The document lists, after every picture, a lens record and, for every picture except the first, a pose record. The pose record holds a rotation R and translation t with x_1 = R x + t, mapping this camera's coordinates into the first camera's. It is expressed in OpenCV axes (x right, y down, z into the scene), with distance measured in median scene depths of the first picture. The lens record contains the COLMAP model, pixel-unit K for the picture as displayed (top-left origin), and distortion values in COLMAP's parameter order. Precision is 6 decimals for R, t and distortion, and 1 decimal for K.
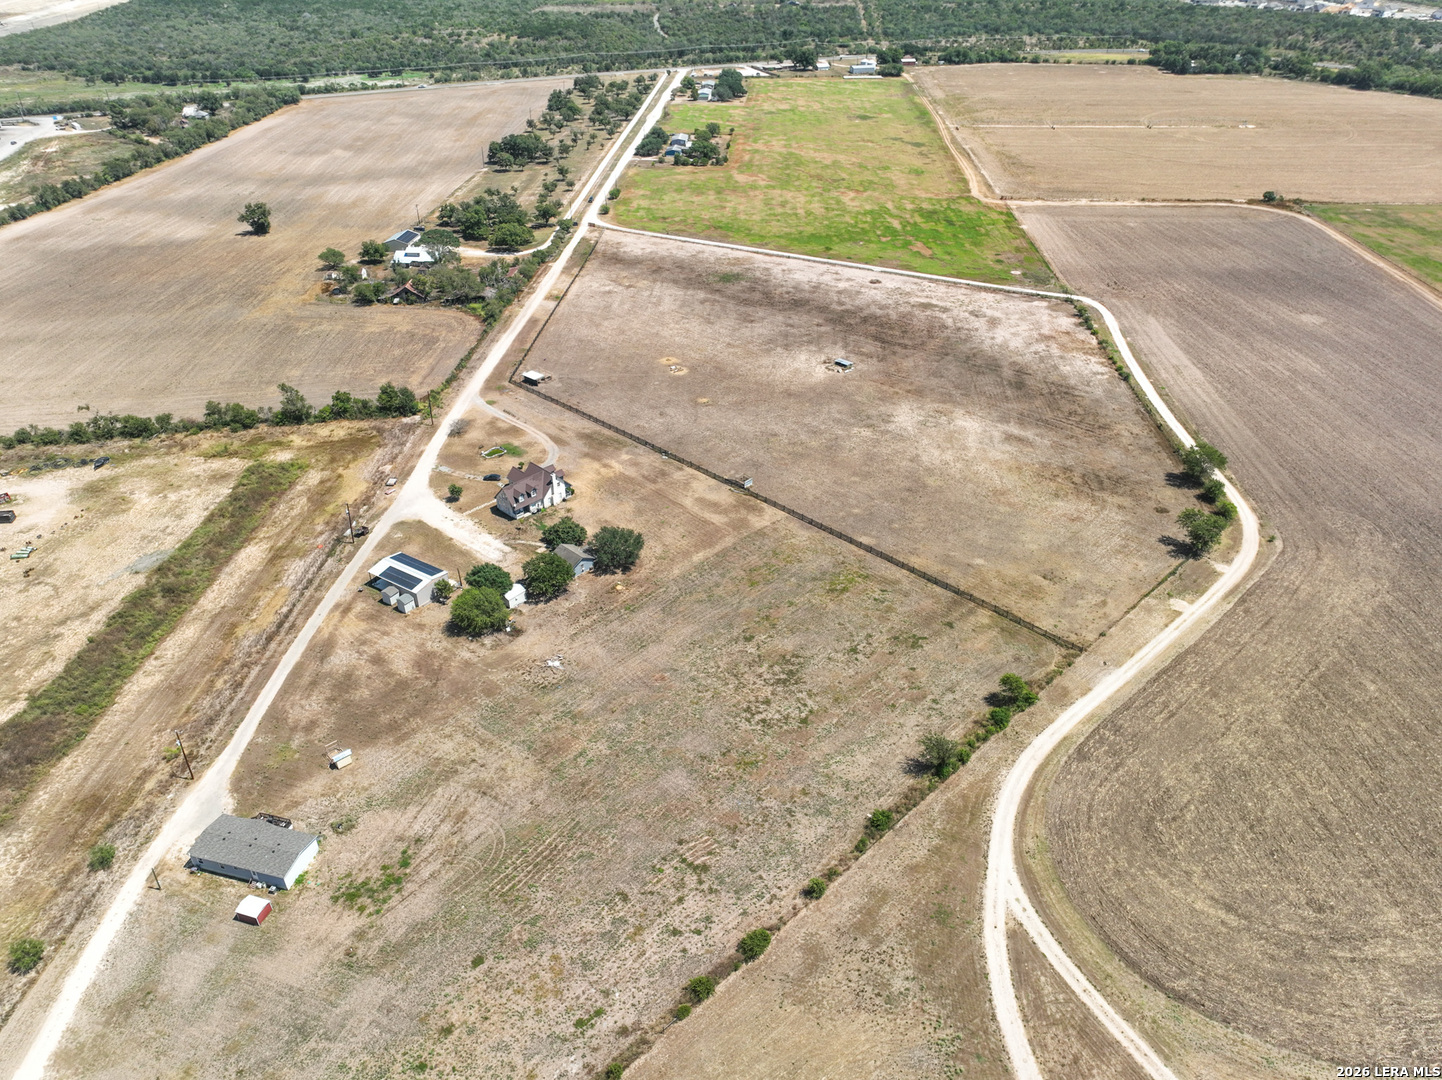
lens RADIAL K [[1013.6, 0, 718.9], [0, 1013.6, 539.8], [0, 0, 1]] dist [-0.002014, 0.020784]
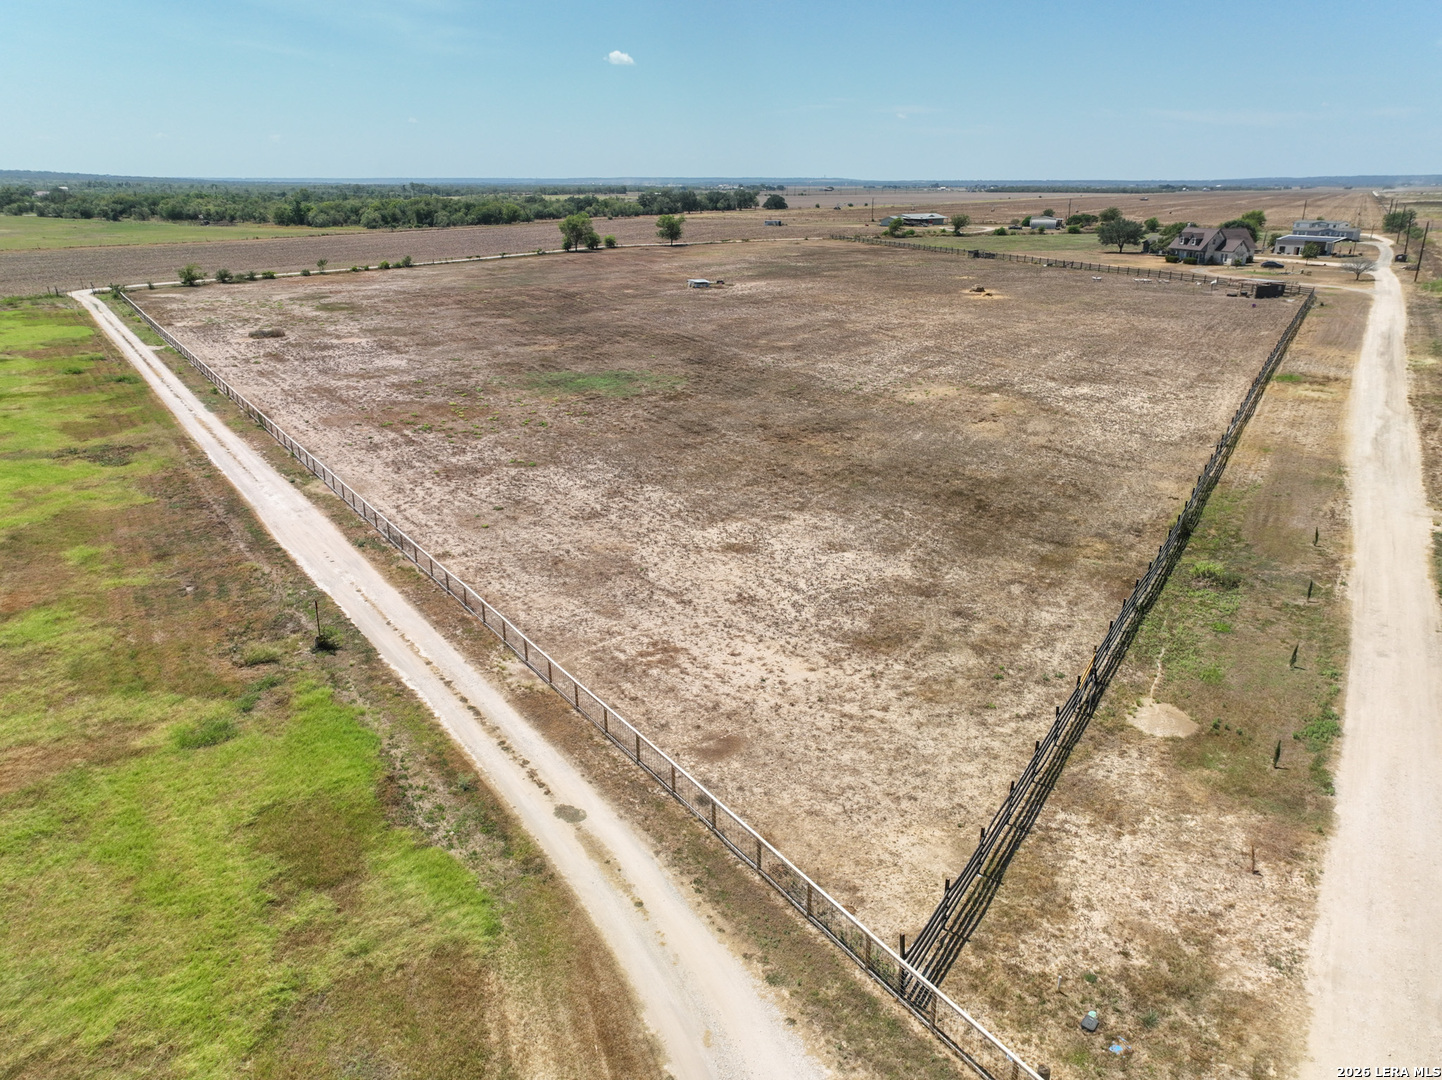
lens RADIAL K [[1013.6, 0, 719.0], [0, 1013.6, 536.9], [0, 0, 1]] dist [-0.002014, 0.020784]
pose [[-0.887275, -0.145878, 0.437565, -0.200744], [0.253669, 0.637980, 0.727072, -0.593916], [-0.385222, 0.756109, -0.529059, 1.651065]]
